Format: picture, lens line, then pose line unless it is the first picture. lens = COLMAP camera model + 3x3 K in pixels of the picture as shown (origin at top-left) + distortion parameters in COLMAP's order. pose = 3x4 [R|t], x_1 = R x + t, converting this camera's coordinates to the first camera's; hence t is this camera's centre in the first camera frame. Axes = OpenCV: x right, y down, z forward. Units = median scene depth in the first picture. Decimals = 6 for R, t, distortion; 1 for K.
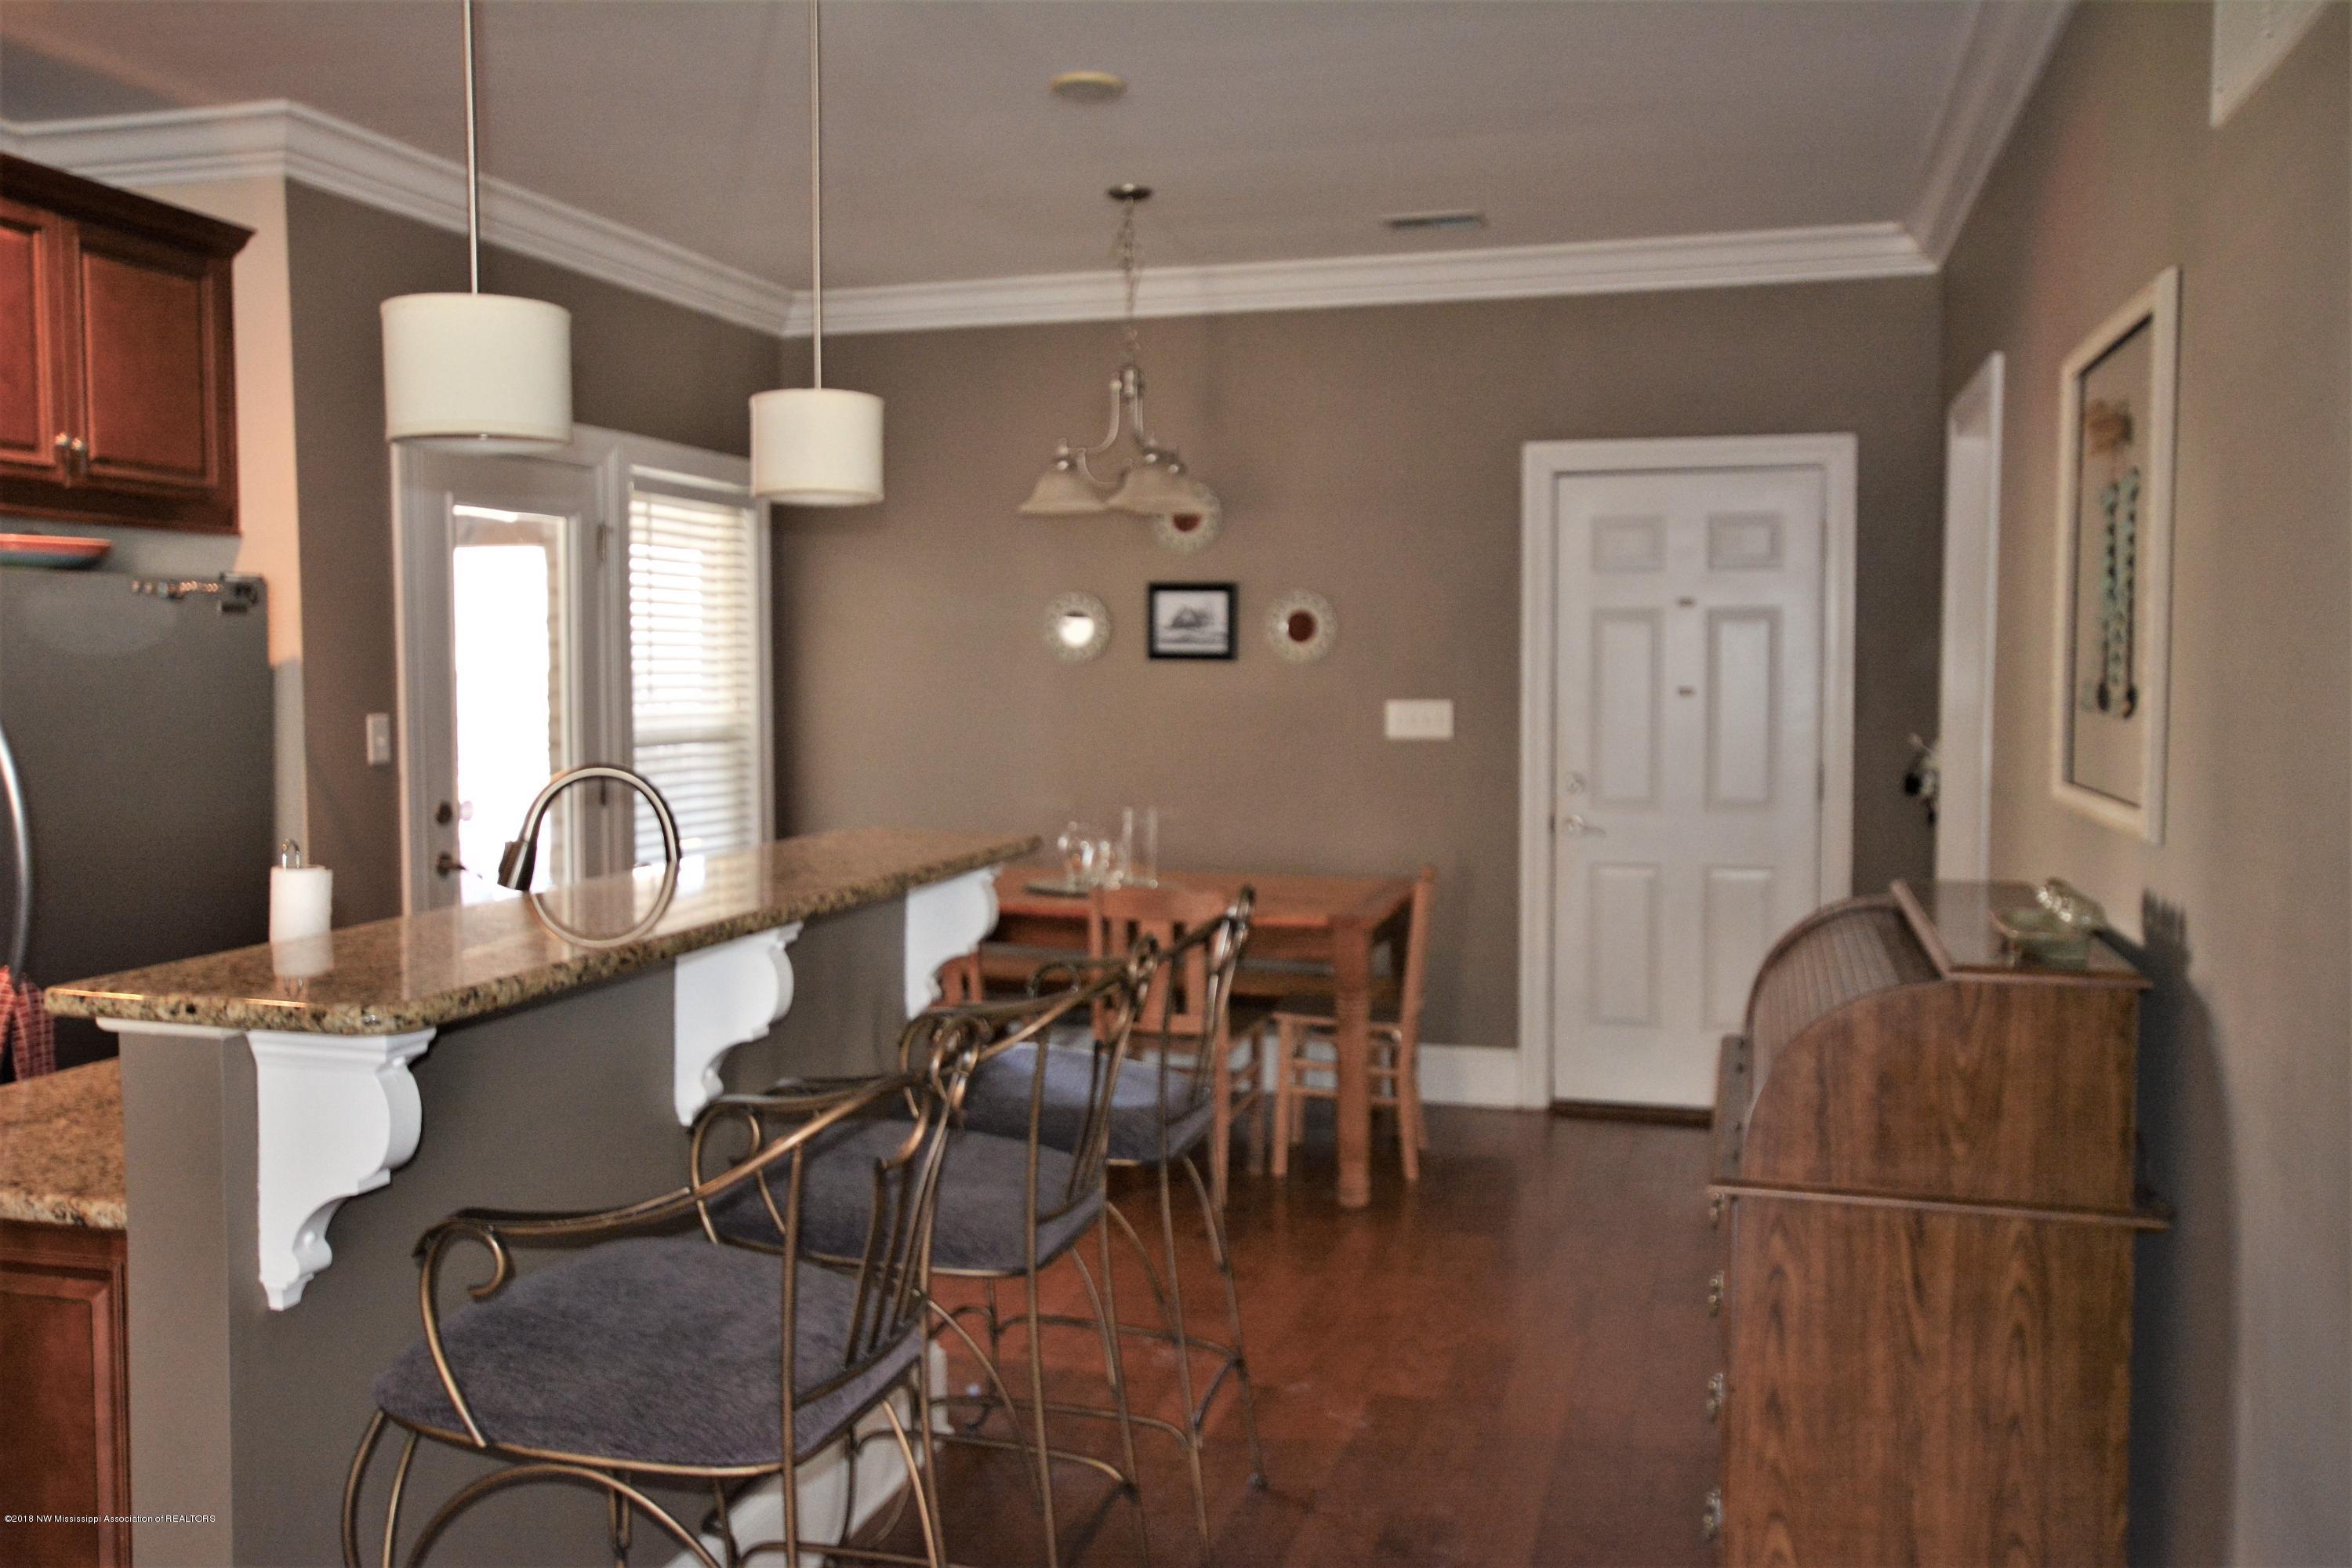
lens RADIAL K [[1919.5, 0, 1176.0], [0, 1919.5, 784.0], [0, 0, 1]] dist [-0.002556, 0.041276]
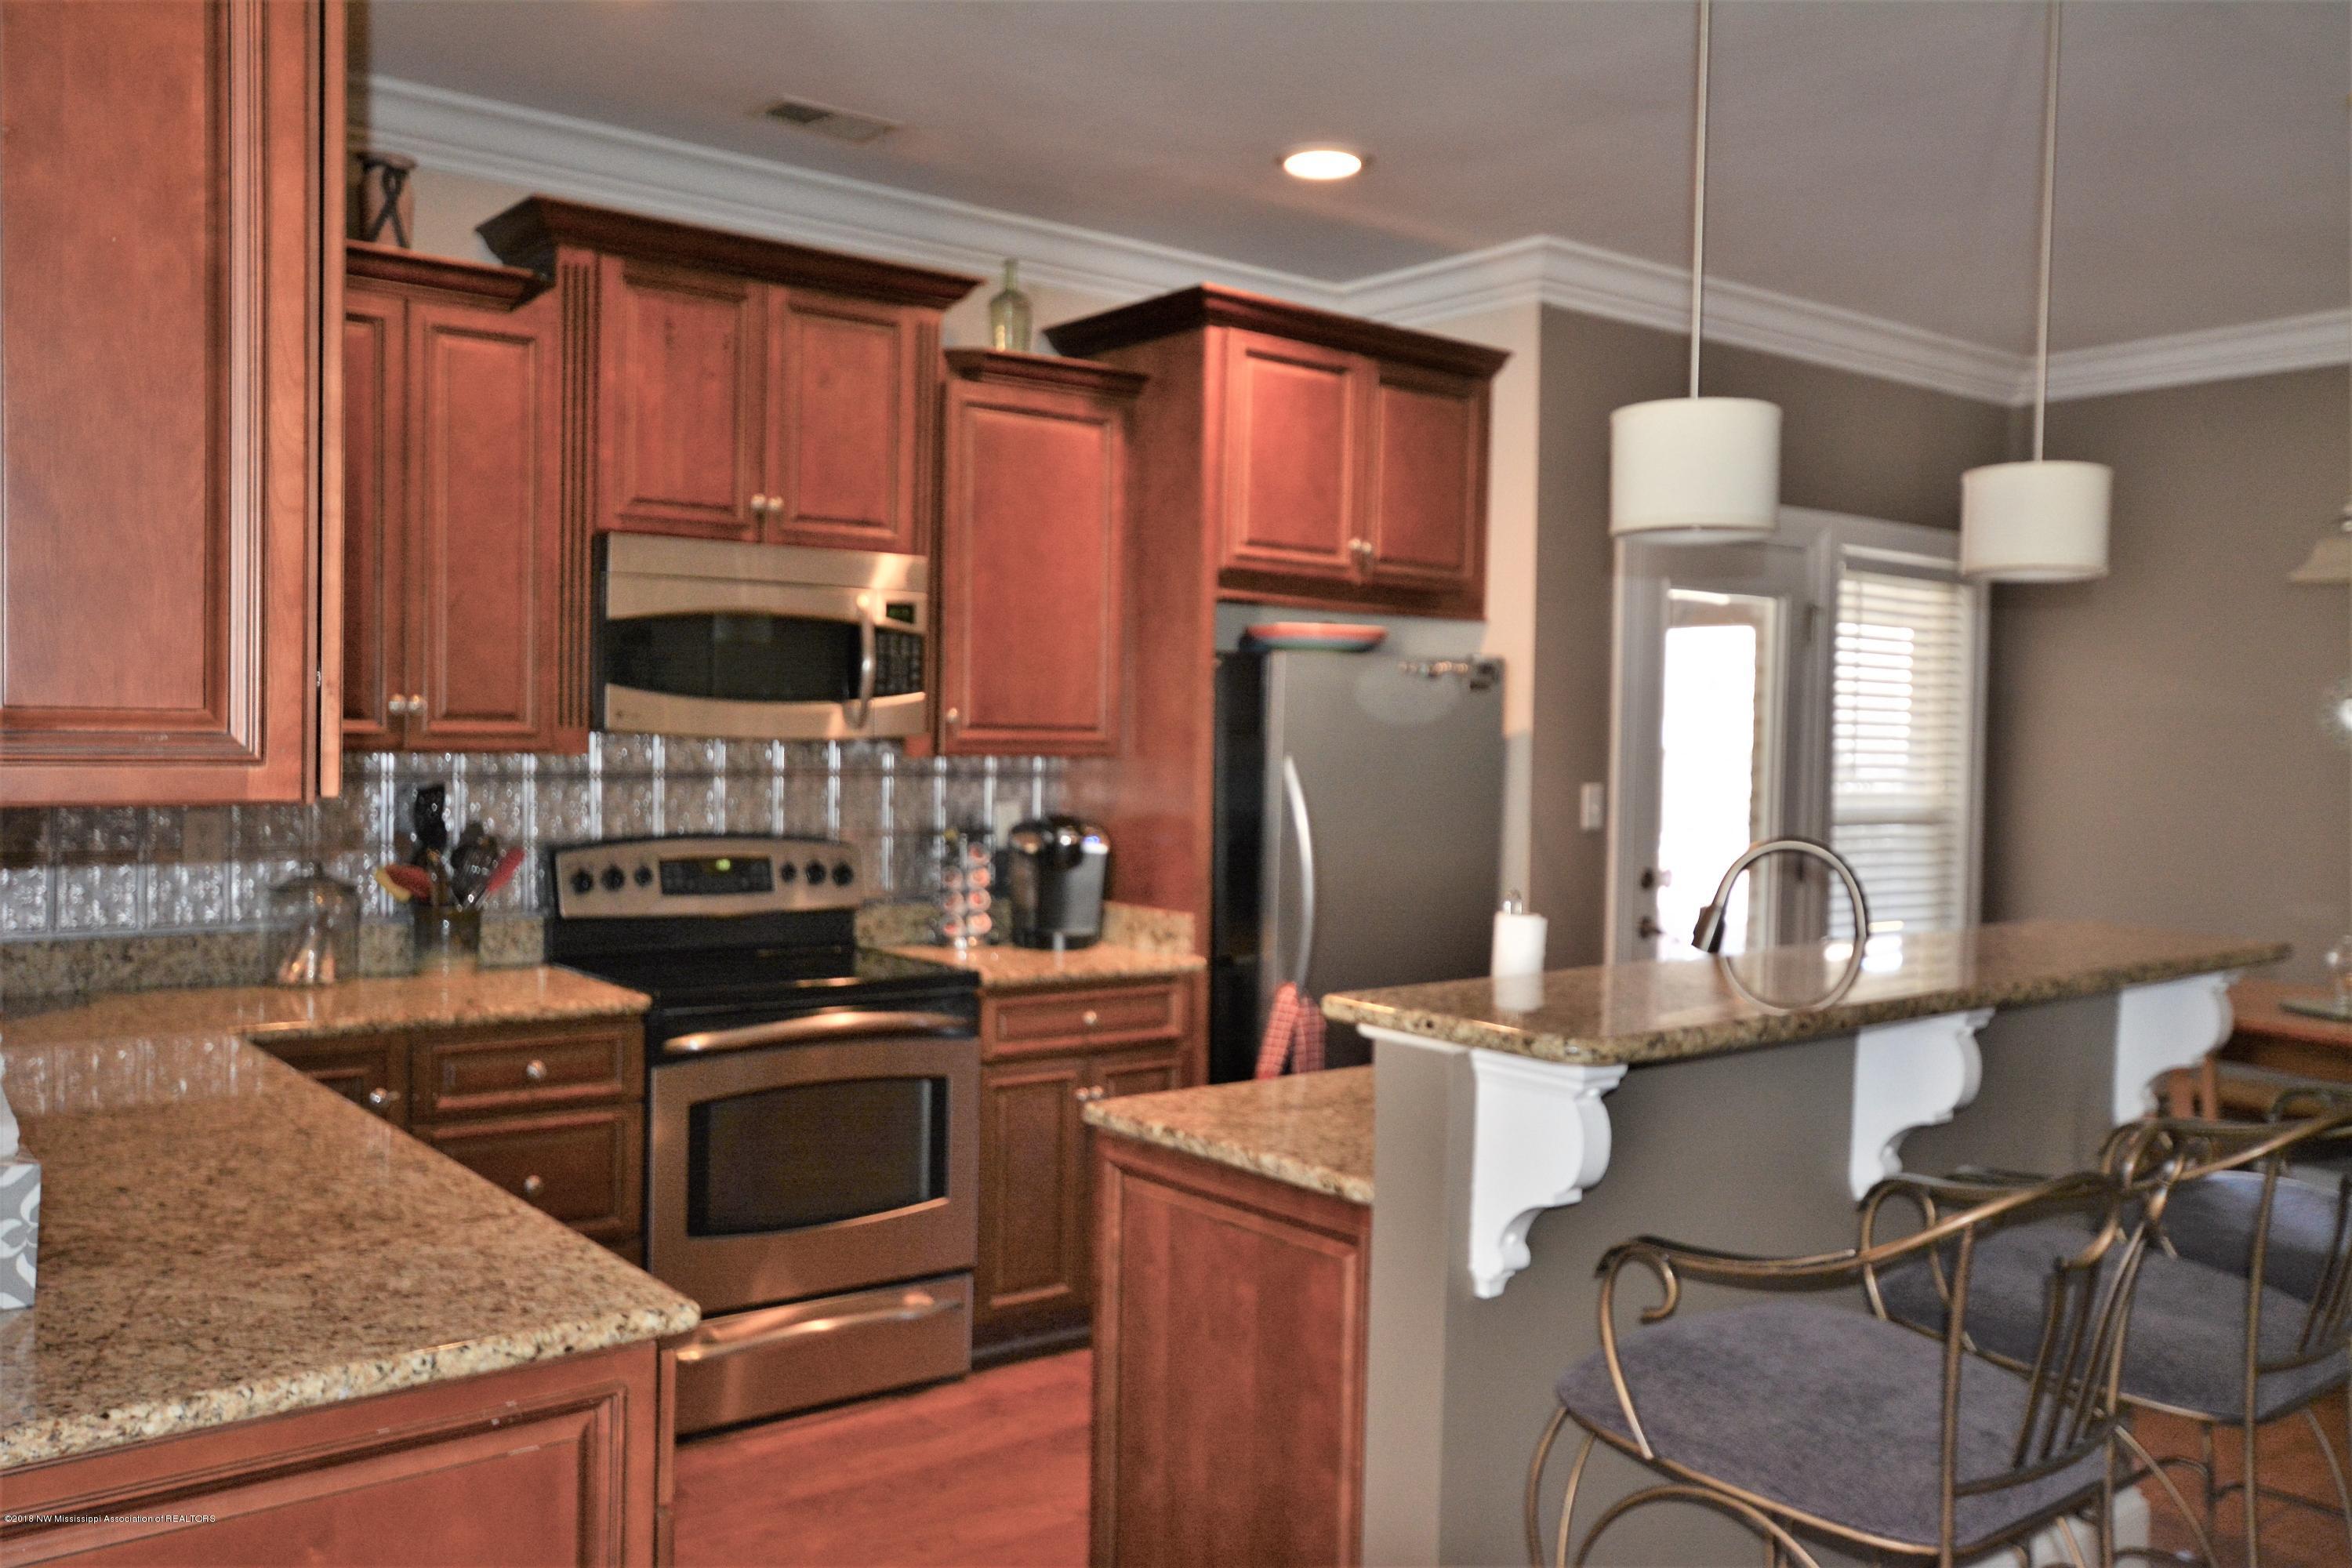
lens RADIAL K [[1919.5, 0, 1176.0], [0, 1919.5, 784.0], [0, 0, 1]] dist [-0.002556, 0.041276]
pose [[0.820123, 0.032360, -0.571272, 0.020151], [-0.055726, 0.998170, -0.023459, 0.004662], [0.569468, 0.051074, 0.820425, -0.044117]]
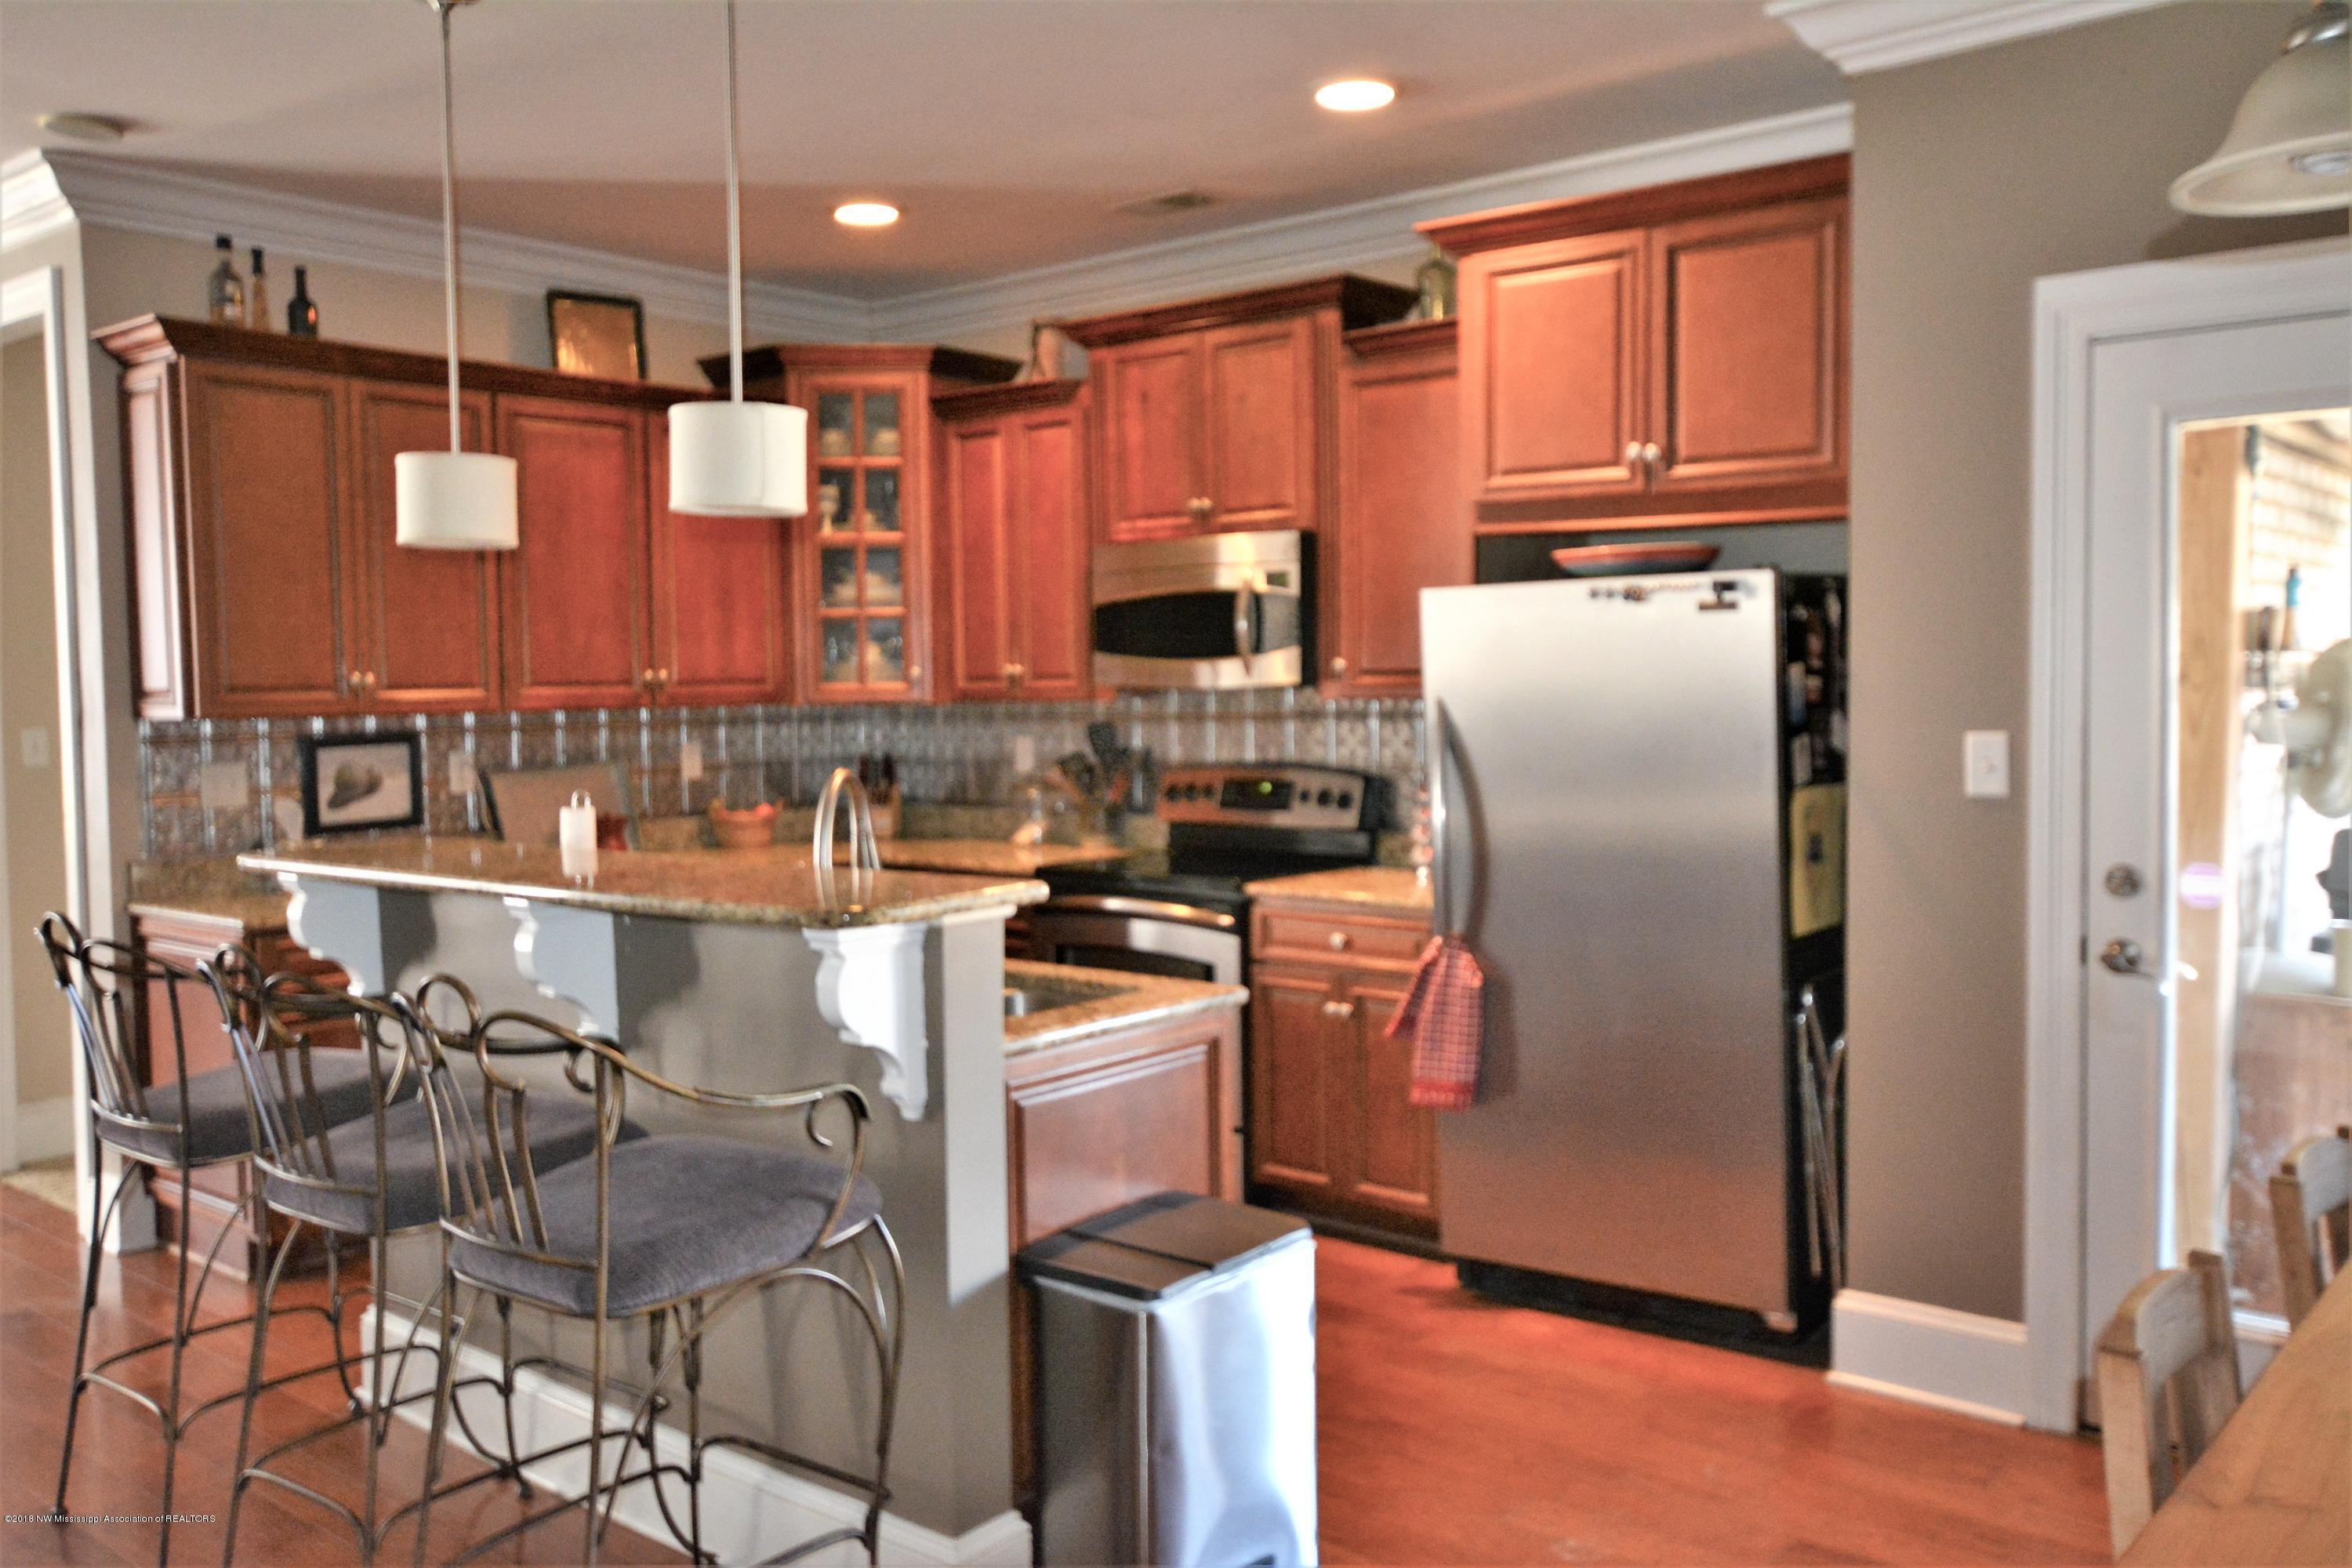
lens RADIAL K [[1919.5, 0, 1176.0], [0, 1919.5, 784.0], [0, 0, 1]] dist [-0.002556, 0.041276]
pose [[-0.362212, 0.076382, -0.928961, 0.821768], [-0.030857, 0.995108, 0.093853, -0.157046], [0.931585, 0.062660, -0.358083, 1.996871]]
